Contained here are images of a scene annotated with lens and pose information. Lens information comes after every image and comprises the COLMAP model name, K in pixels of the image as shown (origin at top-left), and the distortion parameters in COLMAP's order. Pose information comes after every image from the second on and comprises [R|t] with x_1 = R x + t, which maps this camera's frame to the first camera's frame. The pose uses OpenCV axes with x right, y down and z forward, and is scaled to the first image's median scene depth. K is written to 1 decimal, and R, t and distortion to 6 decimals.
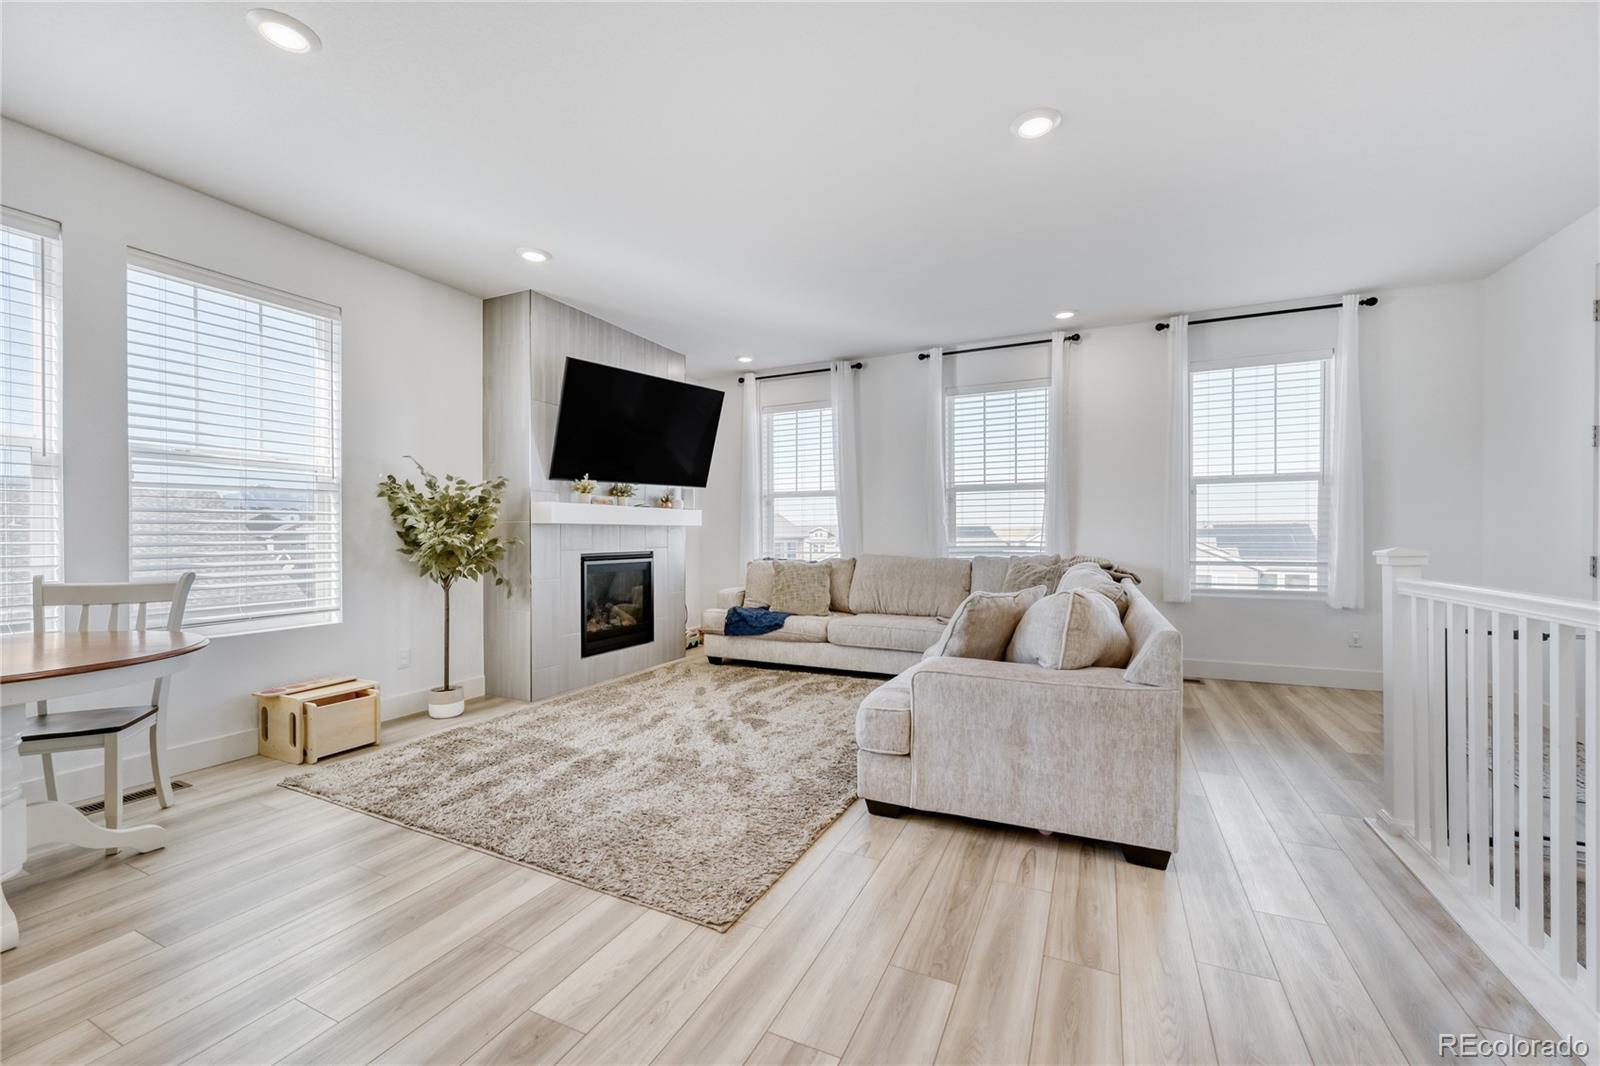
lens RADIAL K [[630.8, 0, 783.8], [0, 630.8, 536.2], [0, 0, 1]] dist [-0.000991, -0.000064]
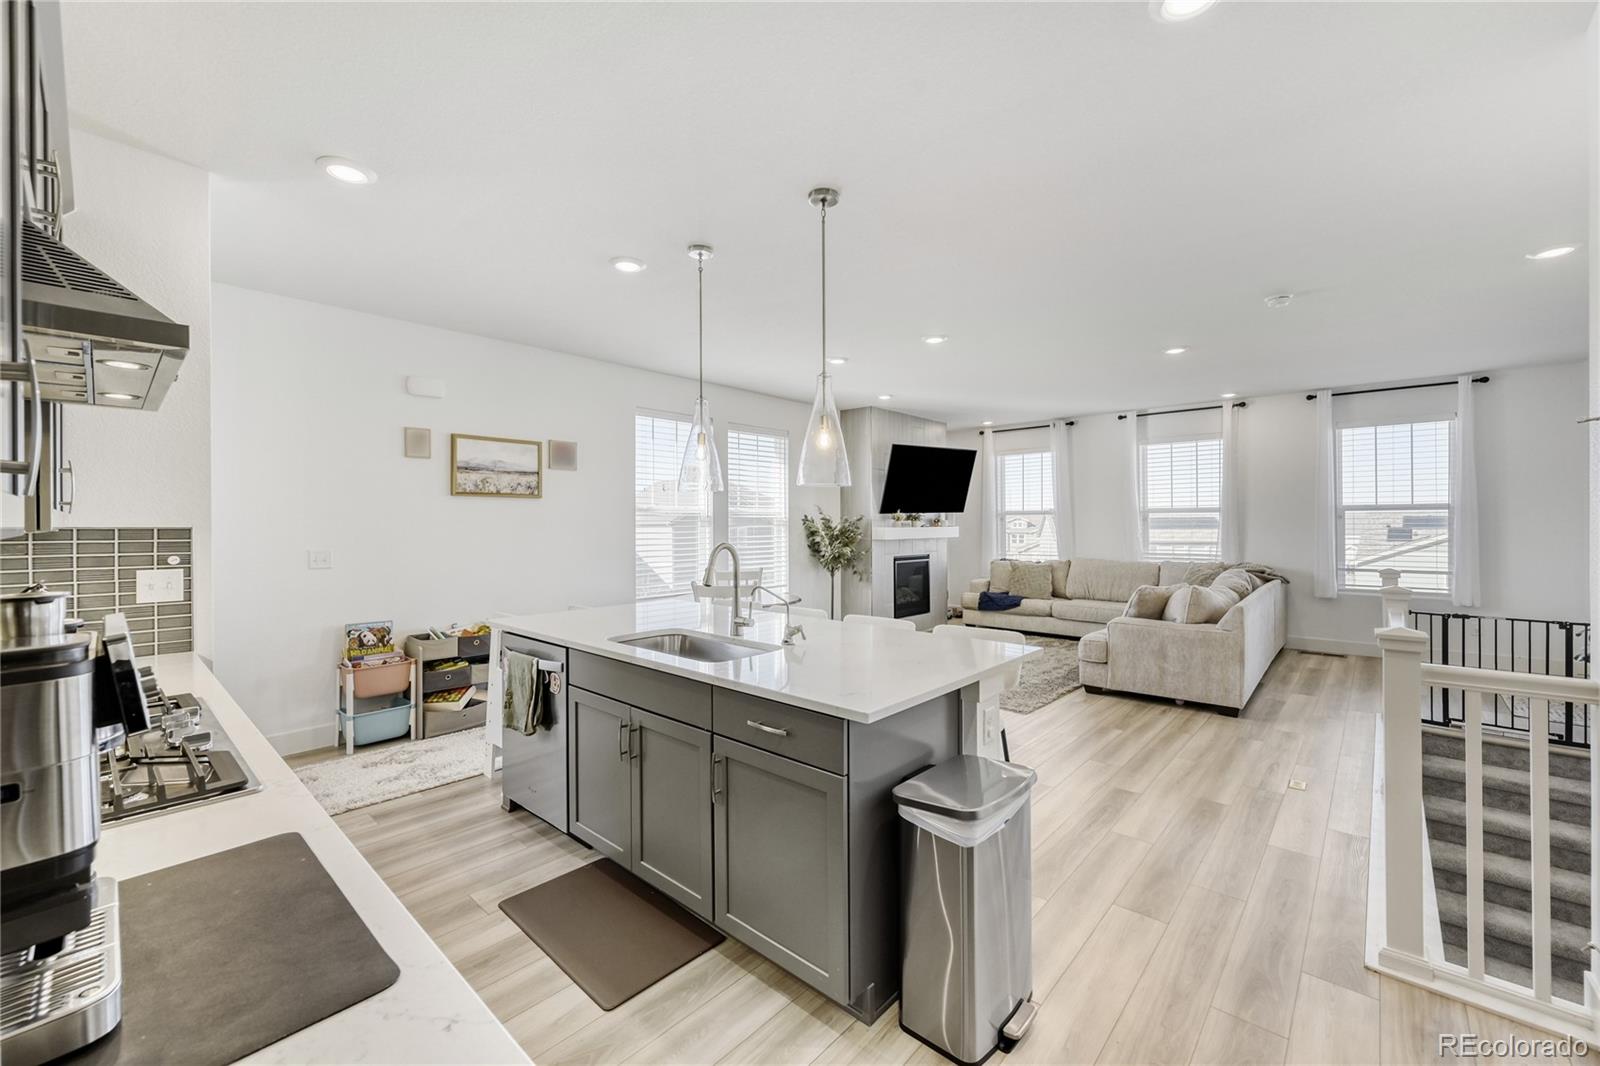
lens RADIAL K [[630.8, 0, 789.6], [0, 630.8, 513.2], [0, 0, 1]] dist [-0.000991, -0.000064]
pose [[0.958509, -0.004750, -0.285023, -0.120155], [-0.000242, 0.999847, -0.017475, -0.063518], [0.285062, 0.016819, 0.958361, -0.751451]]
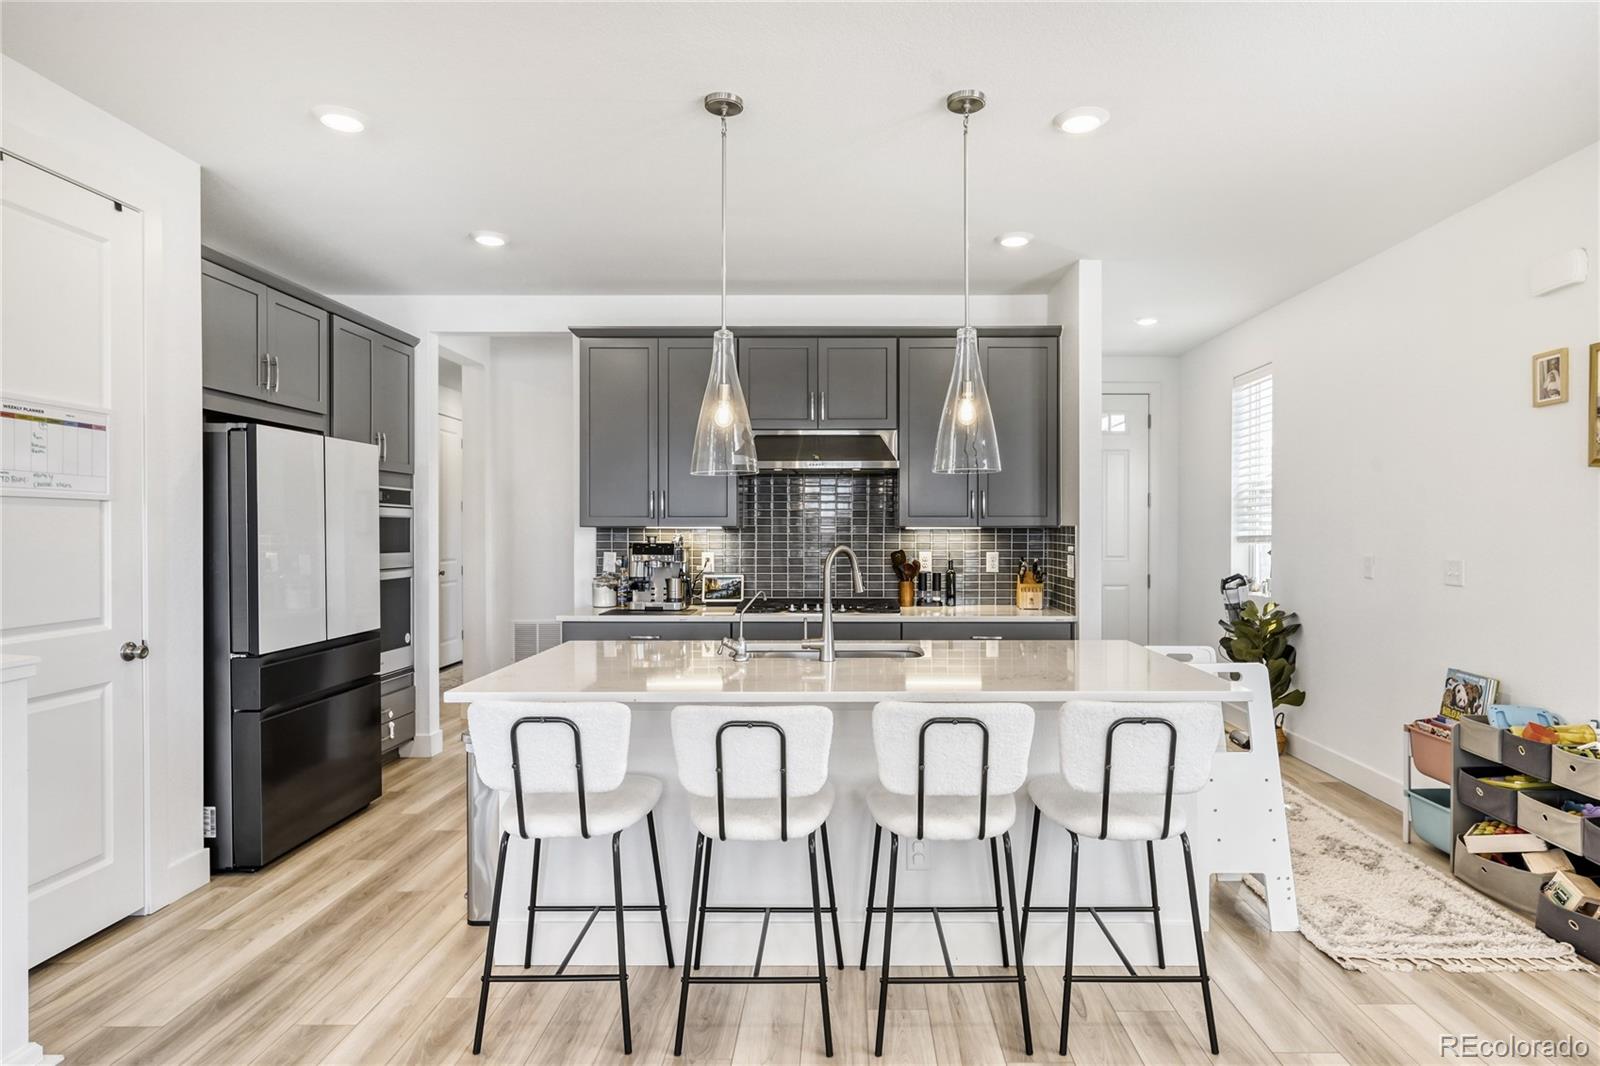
lens RADIAL K [[880.5, 0, 820.1], [0, 880.5, 537.2], [0, 0, 1]] dist [-0.007294, 0.001777]
pose [[-0.908678, 0.010654, -0.417362, -0.048931], [0.006280, 0.999910, 0.011852, -0.064823], [0.417451, 0.008149, -0.908663, 0.531485]]
